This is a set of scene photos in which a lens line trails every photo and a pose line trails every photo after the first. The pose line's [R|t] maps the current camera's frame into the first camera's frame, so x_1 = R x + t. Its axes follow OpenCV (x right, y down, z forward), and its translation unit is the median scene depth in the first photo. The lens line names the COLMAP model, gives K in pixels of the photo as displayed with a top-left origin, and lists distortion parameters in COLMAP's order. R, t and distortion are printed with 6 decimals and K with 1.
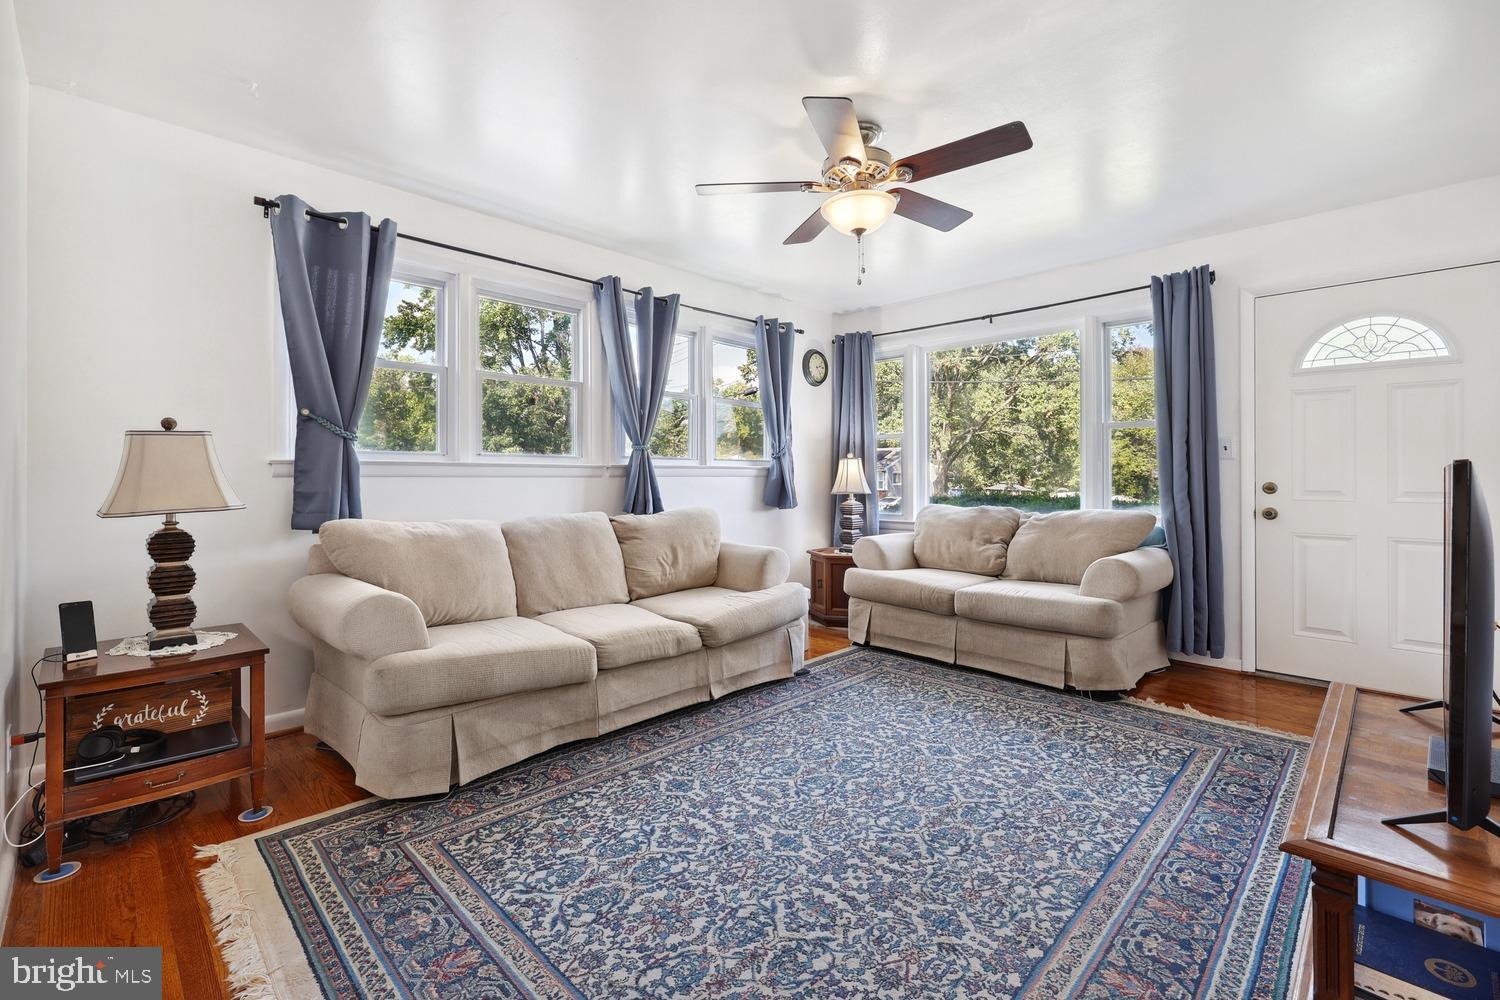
lens RADIAL K [[648.8, 0, 743.4], [0, 648.8, 476.6], [0, 0, 1]] dist [0.000314, 0.000315]
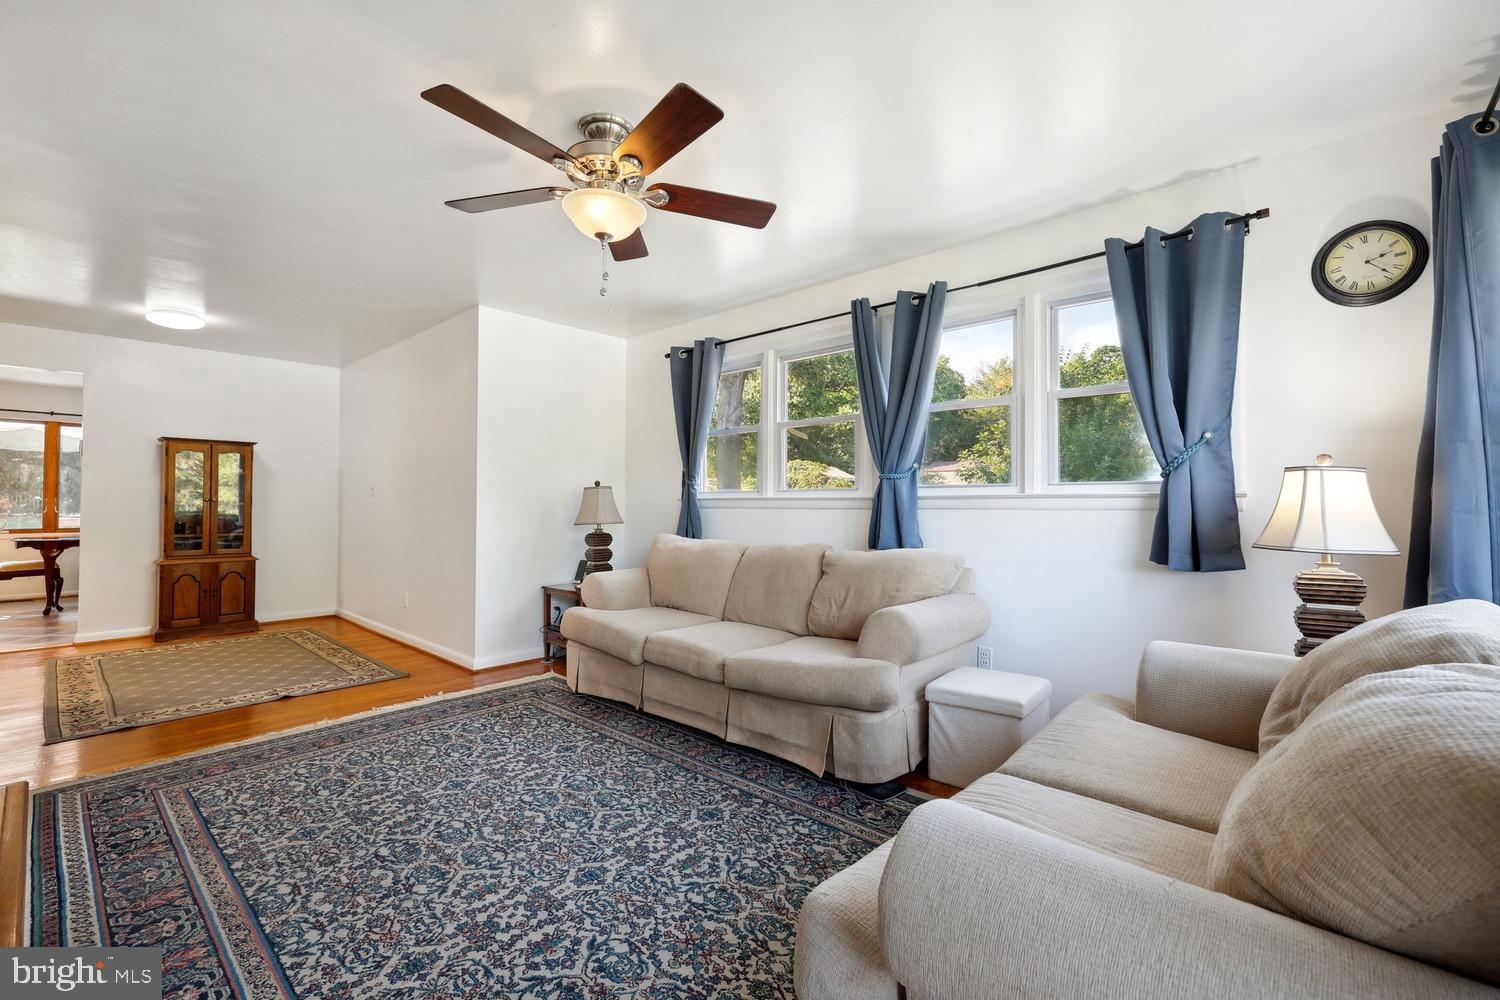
lens RADIAL K [[648.8, 0, 755.6], [0, 648.8, 496.6], [0, 0, 1]] dist [0.000314, 0.000315]
pose [[0.052960, -0.016013, -0.998468, 0.954289], [-0.003142, 0.999864, -0.016202, -0.002457], [0.998592, 0.003996, 0.052902, 1.026956]]
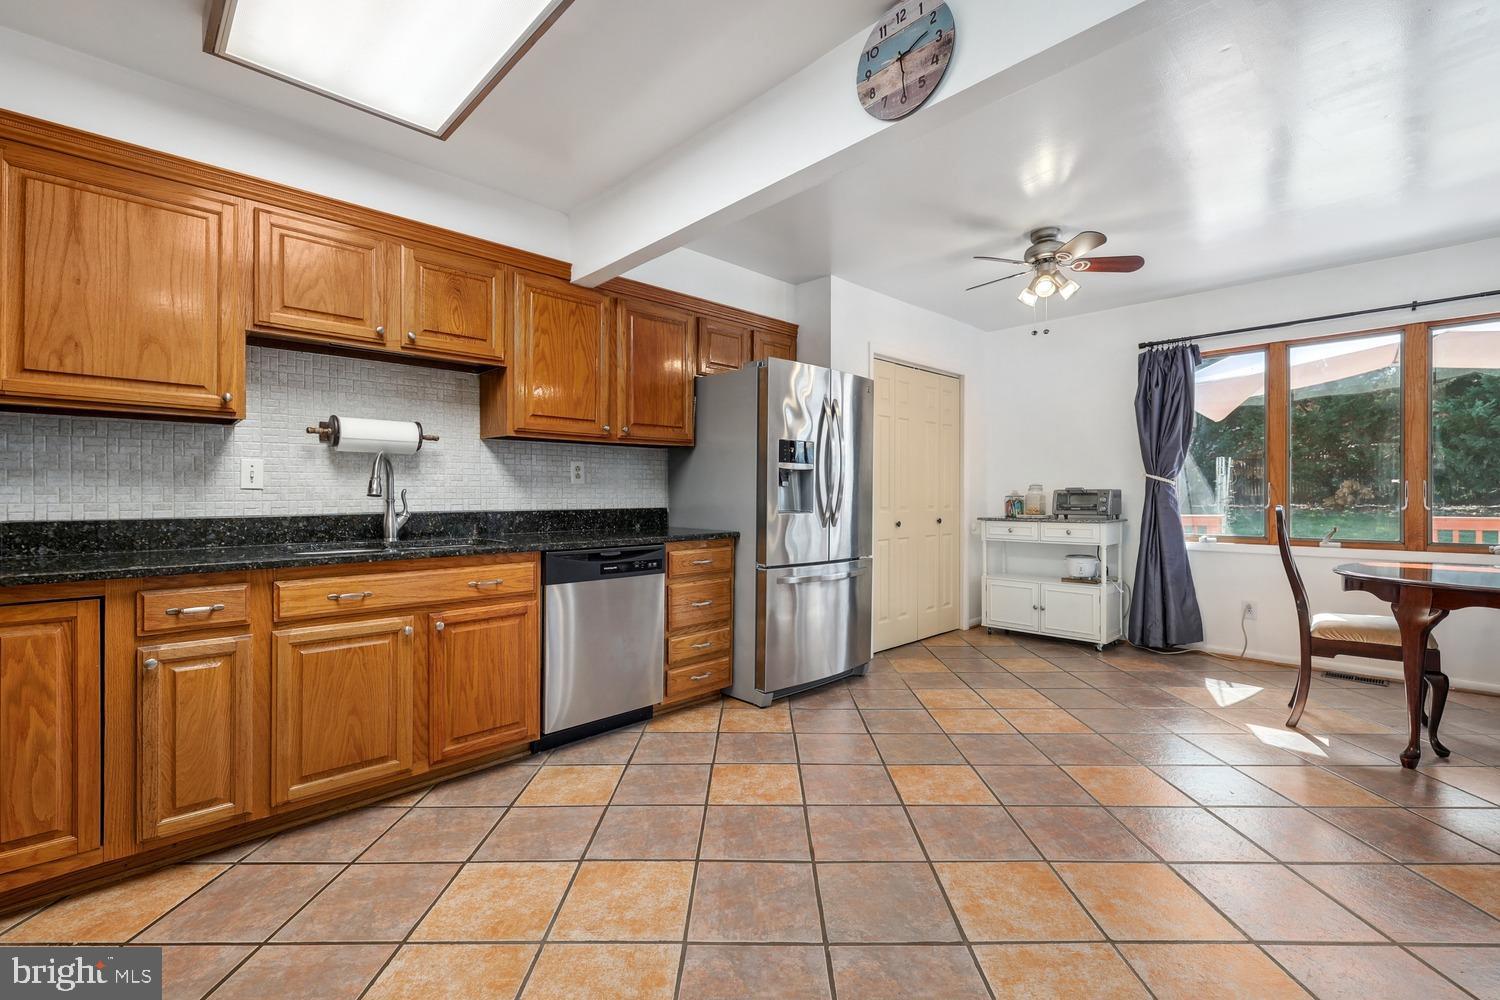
lens RADIAL K [[648.8, 0, 755.0], [0, 648.8, 498.9], [0, 0, 1]] dist [0.000314, 0.000315]
pose [[-0.999982, 0.002394, -0.005487, -0.452103], [0.002378, 0.999993, 0.002953, 0.000387], [0.005494, 0.002940, -0.999981, -0.349542]]
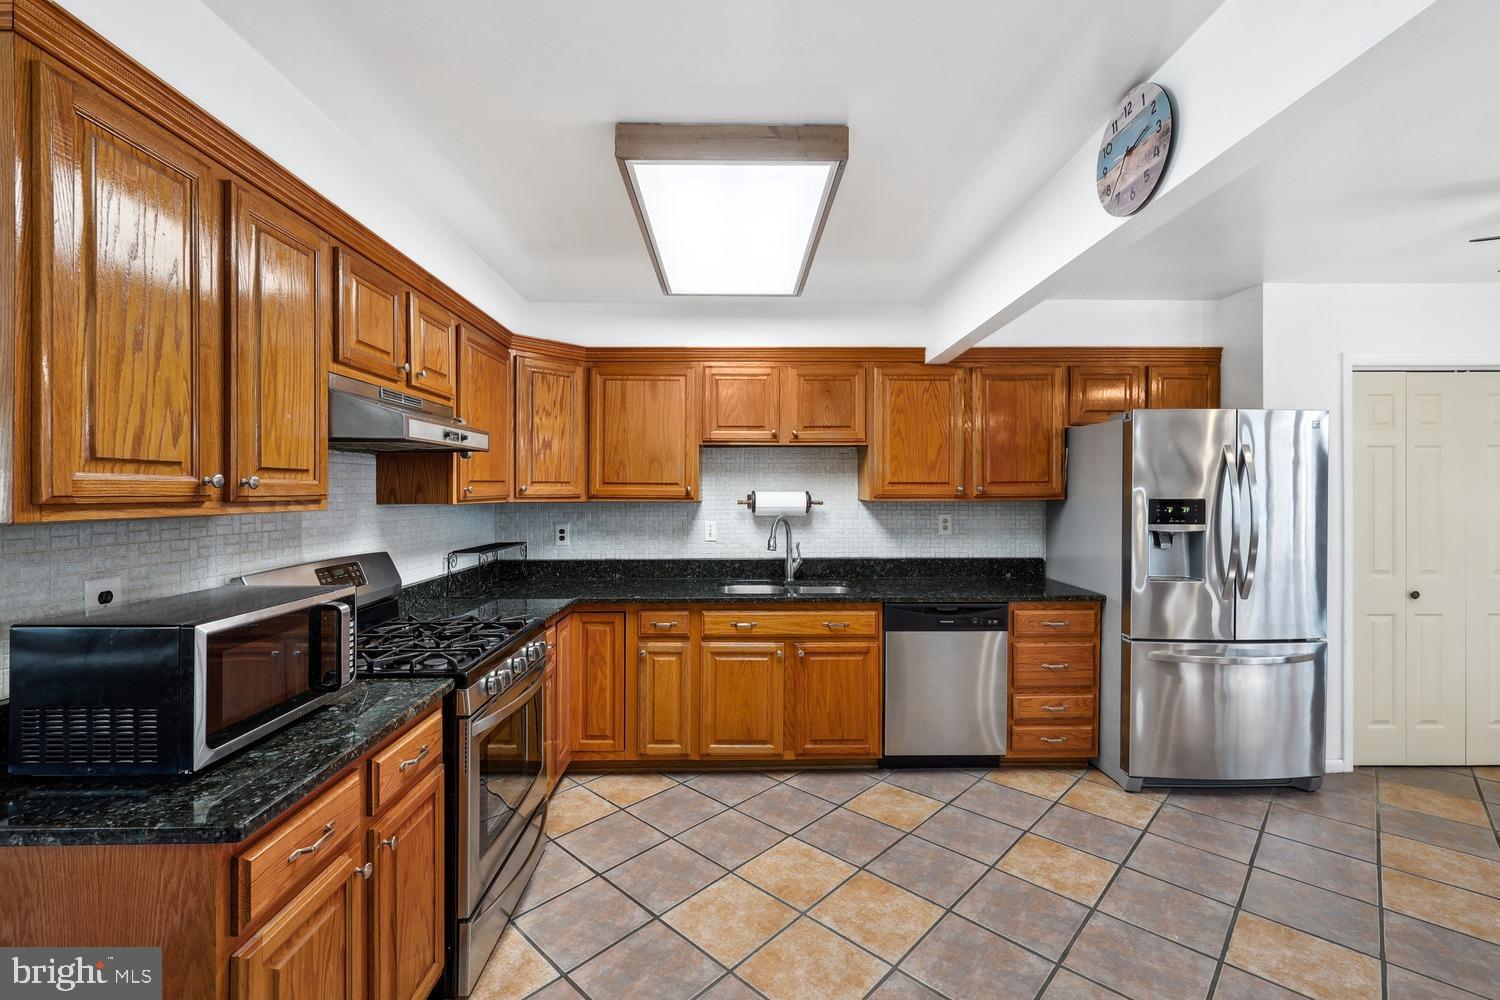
lens RADIAL K [[648.8, 0, 746.9], [0, 648.8, 490.8], [0, 0, 1]] dist [0.000314, 0.000315]
pose [[-0.724854, -0.001535, 0.688901, -0.738267], [-0.001492, 0.999999, 0.000659, -0.110011], [-0.688901, -0.000550, -0.724855, -0.311135]]
